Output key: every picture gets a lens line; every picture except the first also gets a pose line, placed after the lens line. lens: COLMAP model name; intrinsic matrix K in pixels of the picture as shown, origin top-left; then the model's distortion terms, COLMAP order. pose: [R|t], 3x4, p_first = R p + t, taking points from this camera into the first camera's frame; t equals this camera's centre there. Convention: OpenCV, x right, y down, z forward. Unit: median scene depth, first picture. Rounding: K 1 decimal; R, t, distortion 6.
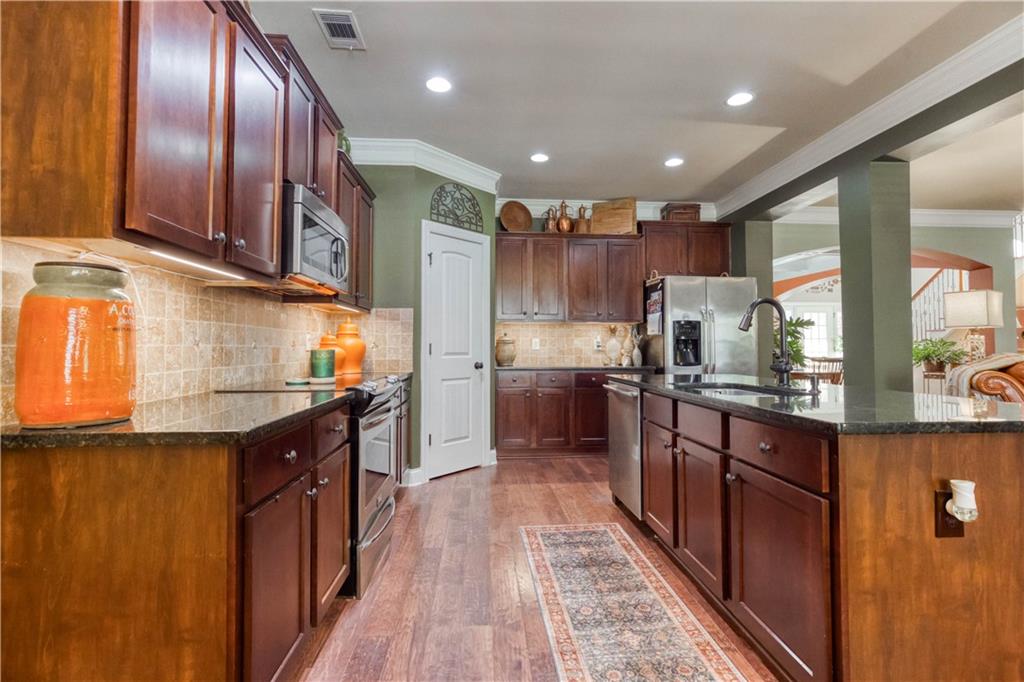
lens RADIAL K [[467.0, 0, 511.6], [0, 467.0, 333.6], [0, 0, 1]] dist [-0.010904, 0.005794]
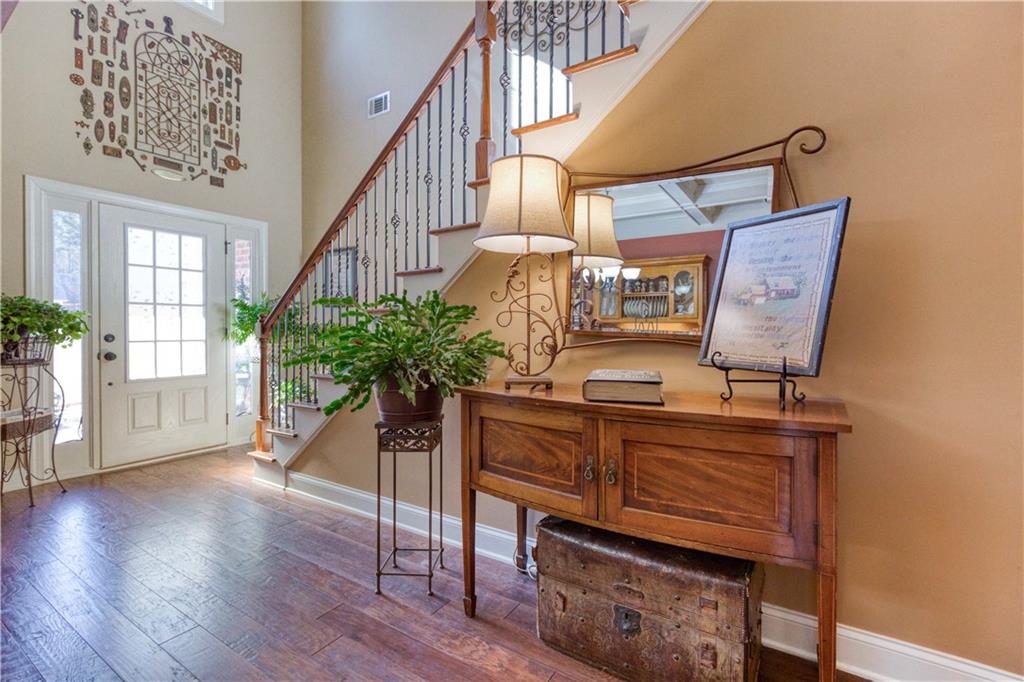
lens RADIAL K [[467.0, 0, 515.3], [0, 467.0, 332.6], [0, 0, 1]] dist [-0.010904, 0.005794]
pose [[0.591119, -0.005900, 0.806563, 1.183749], [-0.025592, 0.999333, 0.026067, 0.039636], [-0.806178, -0.036050, 0.590574, 1.290733]]
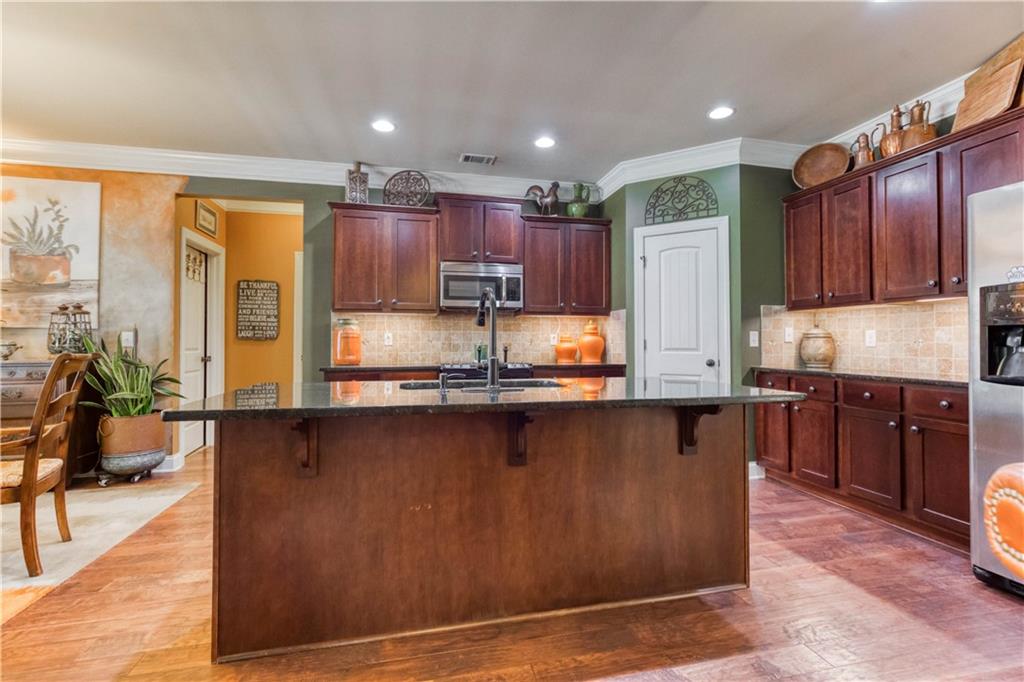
lens RADIAL K [[467.0, 0, 514.8], [0, 467.0, 336.7], [0, 0, 1]] dist [-0.010904, 0.005794]
pose [[0.165749, -0.011951, -0.986096, 0.698395], [0.028541, 0.999566, -0.007317, 0.011707], [0.985755, -0.026932, 0.166018, 0.427865]]
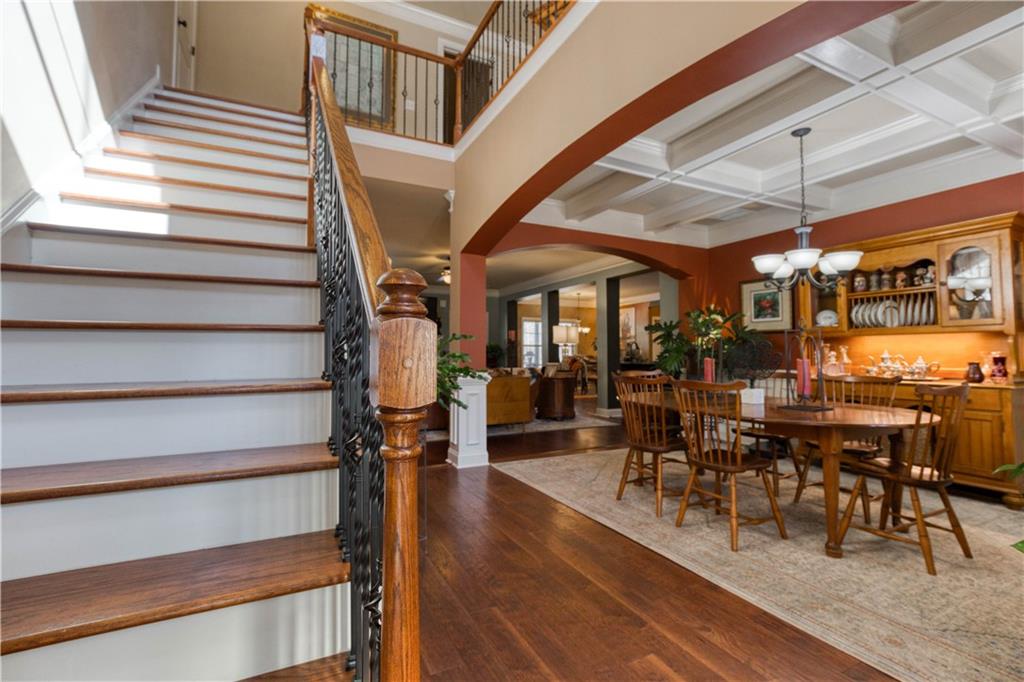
lens RADIAL K [[467.0, 0, 513.6], [0, 467.0, 336.7], [0, 0, 1]] dist [-0.010904, 0.005794]
pose [[-0.925733, -0.015053, -0.377877, 1.536393], [0.010281, 0.997836, -0.064938, 0.071526], [0.378037, -0.064001, -0.923575, 2.201836]]
